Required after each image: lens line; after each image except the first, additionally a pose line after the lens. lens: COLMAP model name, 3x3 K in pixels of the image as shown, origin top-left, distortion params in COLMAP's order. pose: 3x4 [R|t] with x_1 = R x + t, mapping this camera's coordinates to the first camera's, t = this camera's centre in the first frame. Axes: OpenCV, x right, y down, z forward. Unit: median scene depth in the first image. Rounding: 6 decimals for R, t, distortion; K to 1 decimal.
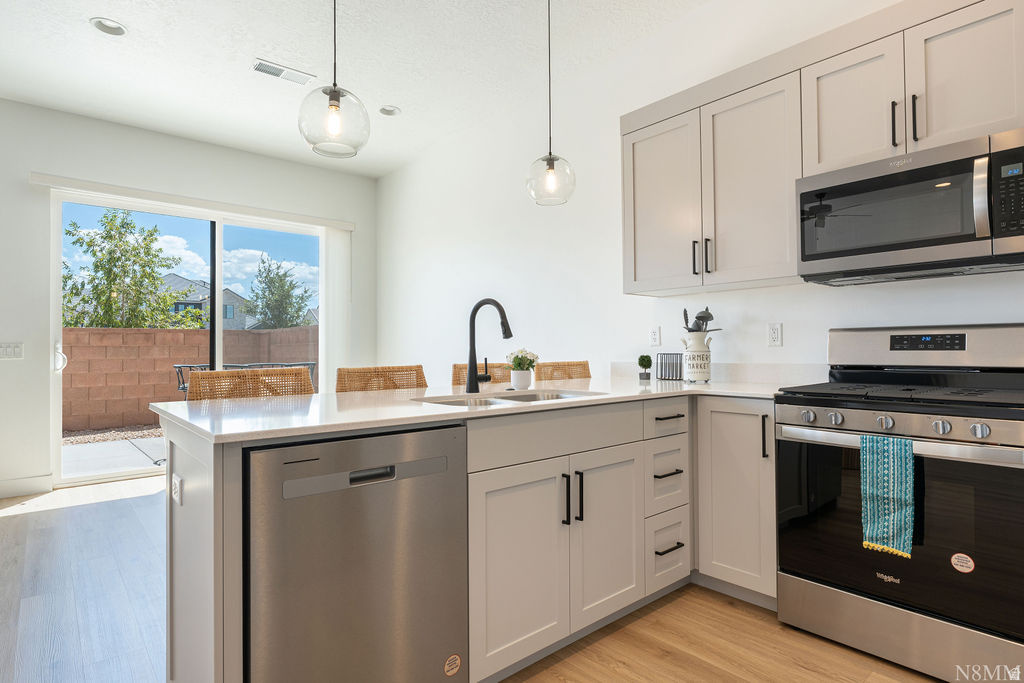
lens RADIAL K [[541.4, 0, 512.0], [0, 541.4, 341.5], [0, 0, 1]] dist [-0.006883, -0.001287]
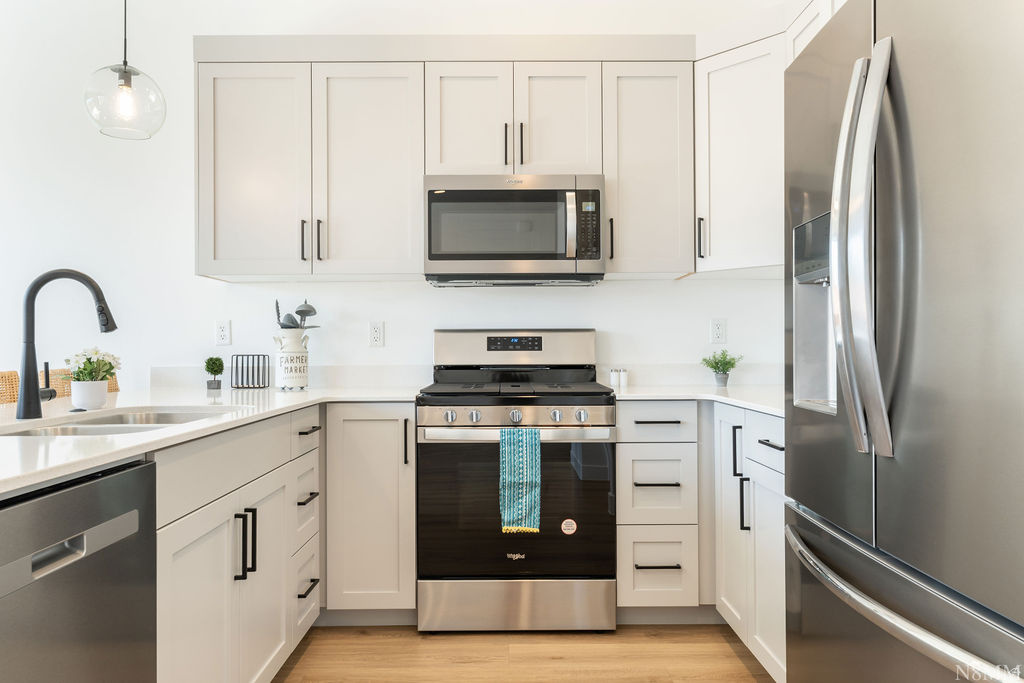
lens RADIAL K [[692.9, 0, 512.0], [0, 692.9, 341.5], [0, 0, 1]] dist [-0.003877, 0.000180]
pose [[0.648941, 0.010995, 0.760759, -0.319169], [-0.011626, 0.999922, -0.004534, 0.003598], [-0.760750, -0.005903, 0.649018, 0.068266]]
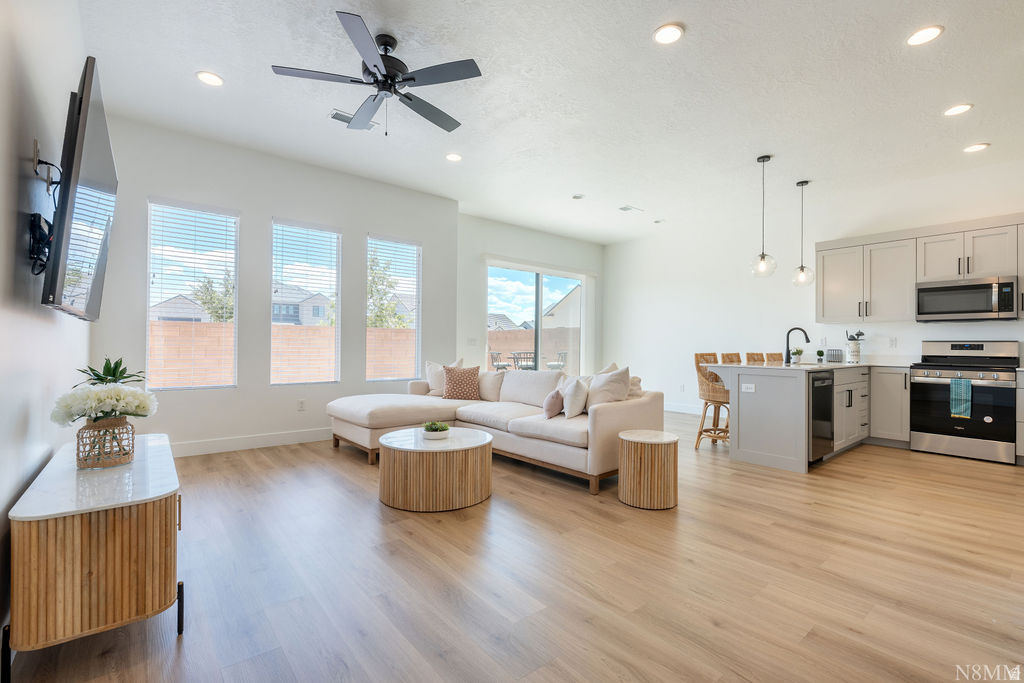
lens RADIAL K [[450.5, 0, 519.2], [0, 450.5, 341.2], [0, 0, 1]] dist [-0.003151, -0.000299]
pose [[0.999743, 0.016012, -0.016071, -1.335508], [-0.015892, 0.999845, 0.007580, -0.008420], [0.016190, -0.007323, 0.999842, -1.185334]]
